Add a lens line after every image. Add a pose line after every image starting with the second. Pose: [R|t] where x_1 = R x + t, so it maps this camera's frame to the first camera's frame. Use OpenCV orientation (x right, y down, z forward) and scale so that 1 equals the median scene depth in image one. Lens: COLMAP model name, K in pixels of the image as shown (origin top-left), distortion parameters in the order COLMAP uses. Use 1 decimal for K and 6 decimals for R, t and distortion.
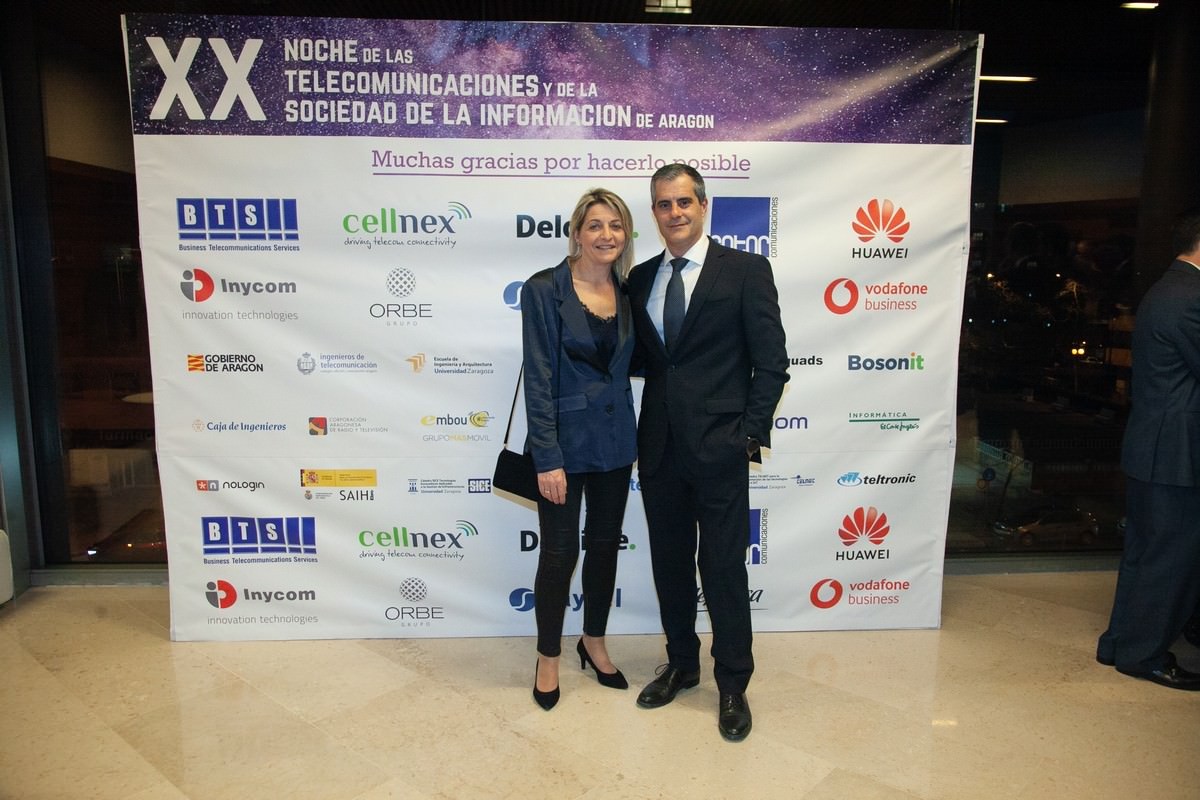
lens RADIAL K [[939.4, 0, 605.1], [0, 939.4, 399.9], [0, 0, 1]] dist [-0.089682, 0.085561]
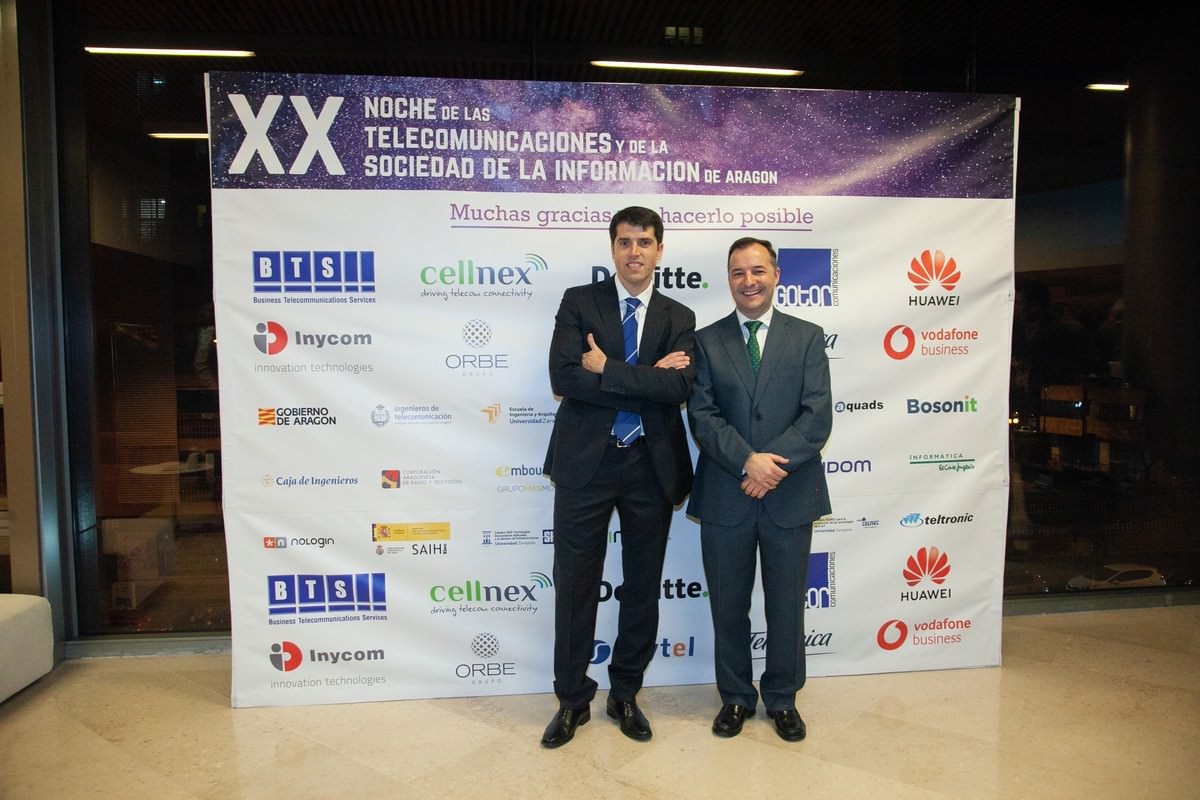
lens RADIAL K [[926.5, 0, 607.8], [0, 926.5, 396.1], [0, 0, 1]] dist [-0.094001, 0.082277]
pose [[0.997778, -0.017226, 0.064357, -0.145544], [0.023049, 0.995596, -0.090865, 0.035924], [-0.062508, 0.092147, 0.993782, 0.007592]]
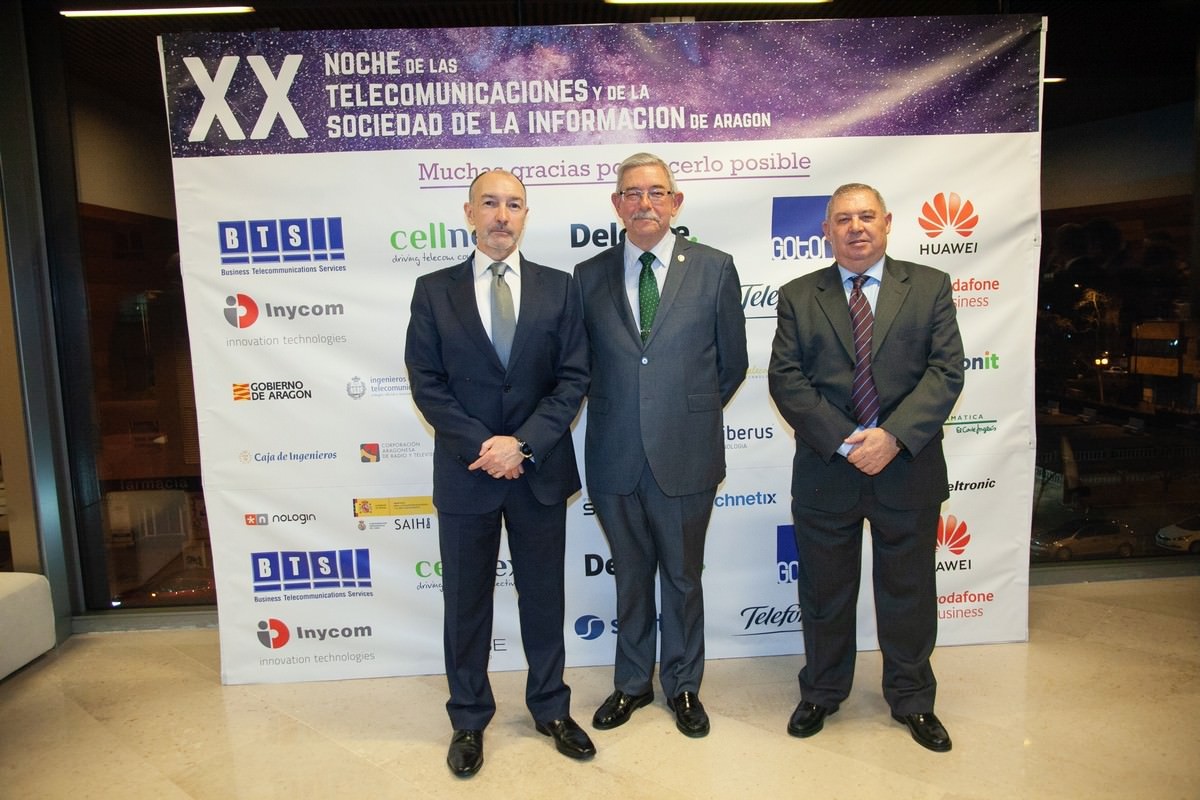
lens RADIAL K [[943.7, 0, 603.3], [0, 943.7, 401.3], [0, 0, 1]] dist [-0.089715, 0.091139]
pose [[0.999013, -0.040978, -0.017117, -0.051893], [0.040390, 0.998626, -0.033403, 0.017645], [0.018462, 0.032679, 0.999295, 0.041124]]
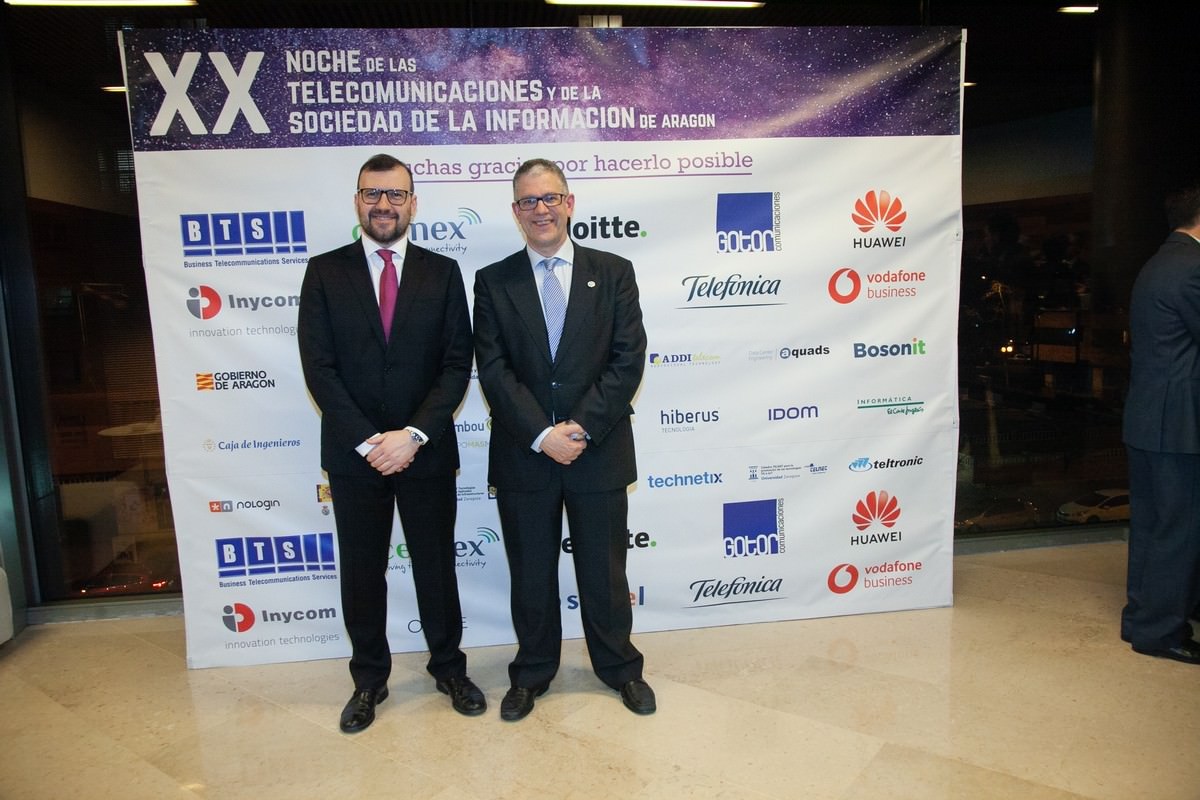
lens RADIAL K [[925.8, 0, 605.5], [0, 925.8, 398.7], [0, 0, 1]] dist [-0.092898, 0.081498]
pose [[0.996778, -0.051050, 0.061864, -0.081484], [0.052475, 0.998388, -0.021629, 0.021583], [-0.060660, 0.024806, 0.997850, 0.011245]]
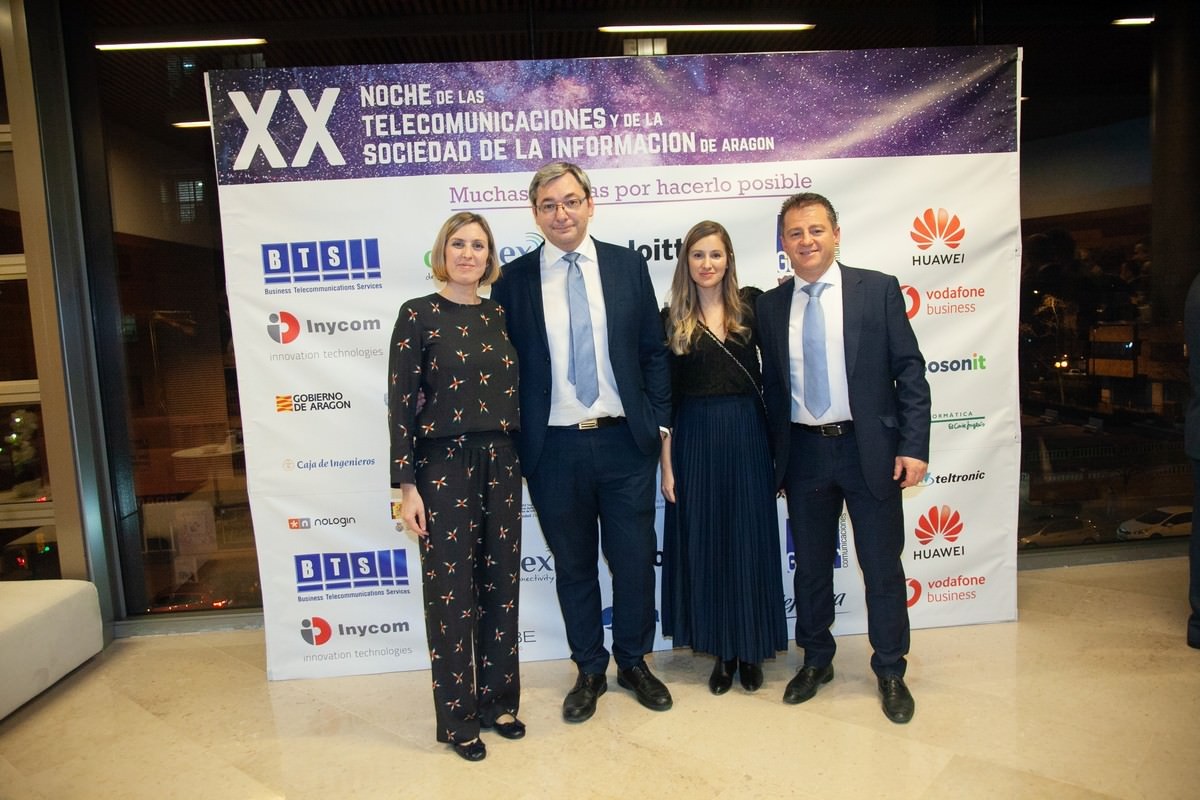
lens RADIAL K [[924.4, 0, 604.0], [0, 924.4, 401.2], [0, 0, 1]] dist [-0.097643, 0.090254]
pose [[0.998142, -0.060026, 0.010418, -0.102564], [0.060428, 0.997205, -0.043930, 0.023552], [-0.007751, 0.044478, 0.998980, -0.011013]]
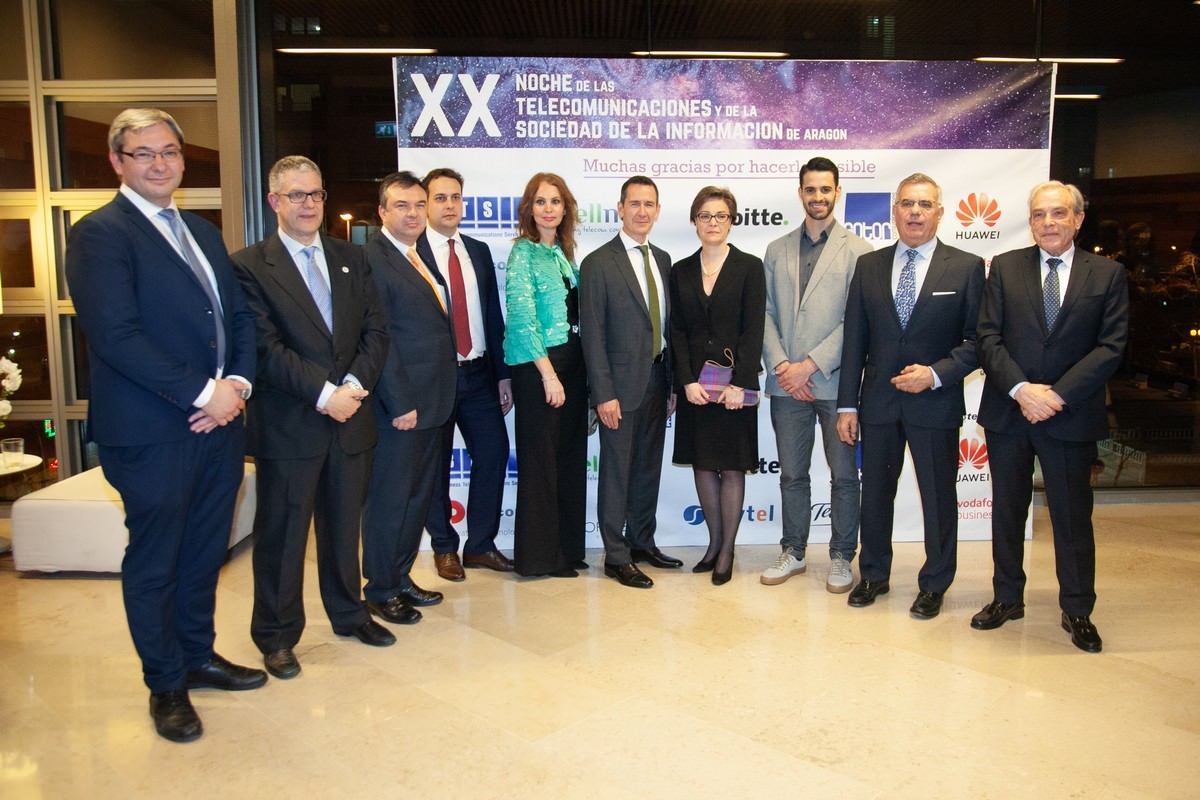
lens RADIAL K [[1076.2, 0, 645.4], [0, 1076.2, 365.7], [0, 0, 1]] dist [-0.082701, 0.115135]
pose [[0.999895, -0.007859, -0.012215, -0.146672], [0.007517, 0.999586, -0.027785, 0.059330], [0.012429, 0.027691, 0.999539, -0.472858]]
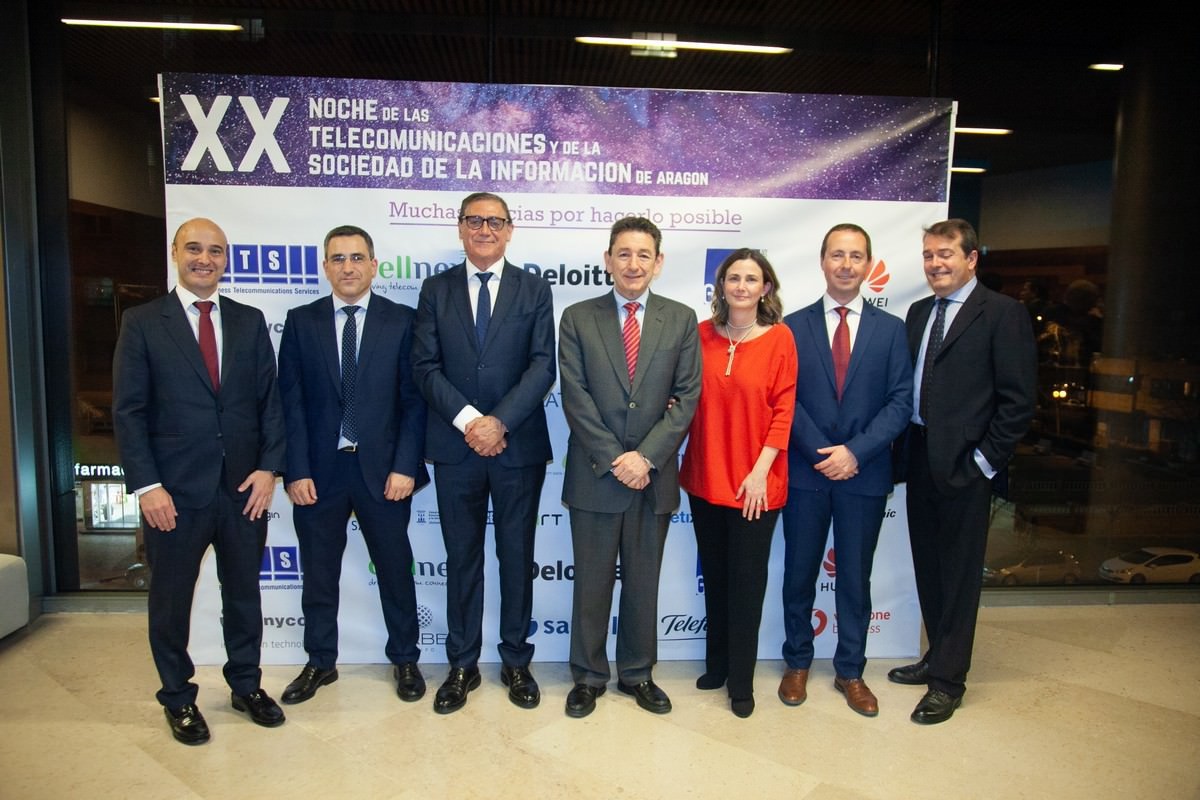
lens RADIAL K [[949.3, 0, 599.7], [0, 949.3, 401.7], [0, 0, 1]] dist [-0.087121, 0.093421]
pose [[0.999850, 0.009137, 0.014717, -0.022103], [-0.008551, 0.999186, -0.039436, 0.002172], [-0.015065, 0.039304, 0.999114, -0.077626]]
